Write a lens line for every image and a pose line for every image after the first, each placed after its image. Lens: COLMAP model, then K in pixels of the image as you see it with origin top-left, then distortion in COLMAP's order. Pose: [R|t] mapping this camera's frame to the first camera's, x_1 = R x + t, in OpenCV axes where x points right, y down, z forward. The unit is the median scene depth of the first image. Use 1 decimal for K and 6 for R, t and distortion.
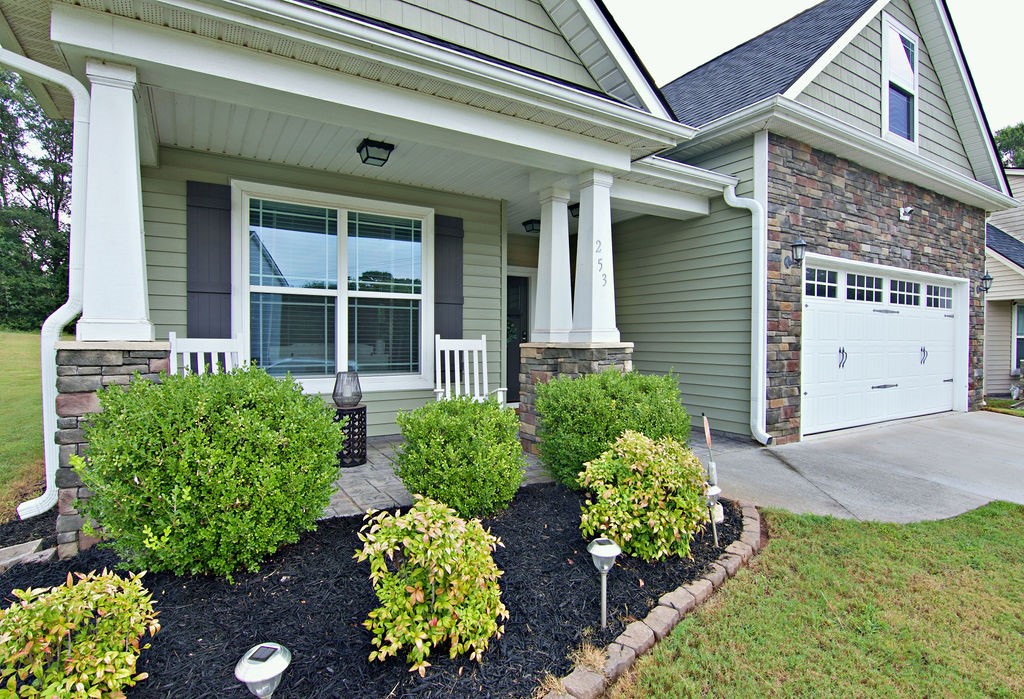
lens RADIAL K [[525.9, 0, 512.0], [0, 525.9, 349.5], [0, 0, 1]] dist [-0.011191, -0.000876]
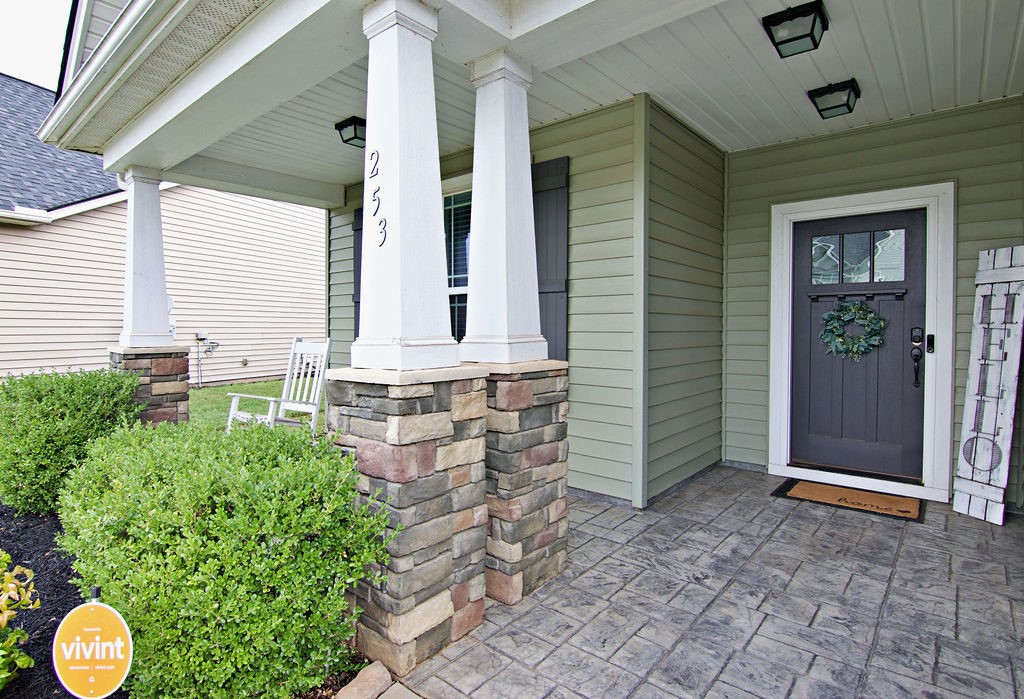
lens RADIAL K [[525.9, 0, 512.0], [0, 525.9, 349.5], [0, 0, 1]] dist [-0.011191, -0.000876]
pose [[0.309300, 0.029894, -0.950495, 0.509796], [-0.011464, 0.999550, 0.027706, -0.035146], [0.950896, 0.002327, 0.309503, 0.764233]]
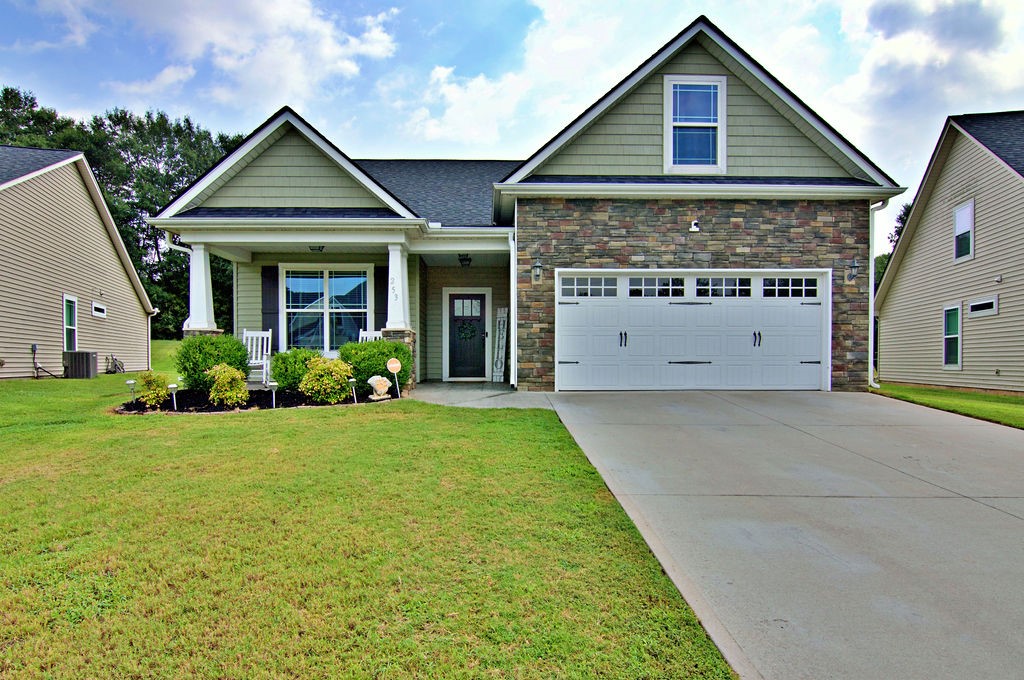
lens RADIAL K [[557.0, 0, 494.8], [0, 557.0, 372.2], [0, 0, 1]] dist [-0.006317, -0.001791]
pose [[0.862427, 0.005777, -0.506148, 1.252061], [-0.004128, 0.999982, 0.004379, 0.113780], [0.506164, -0.001687, 0.862435, -0.513377]]
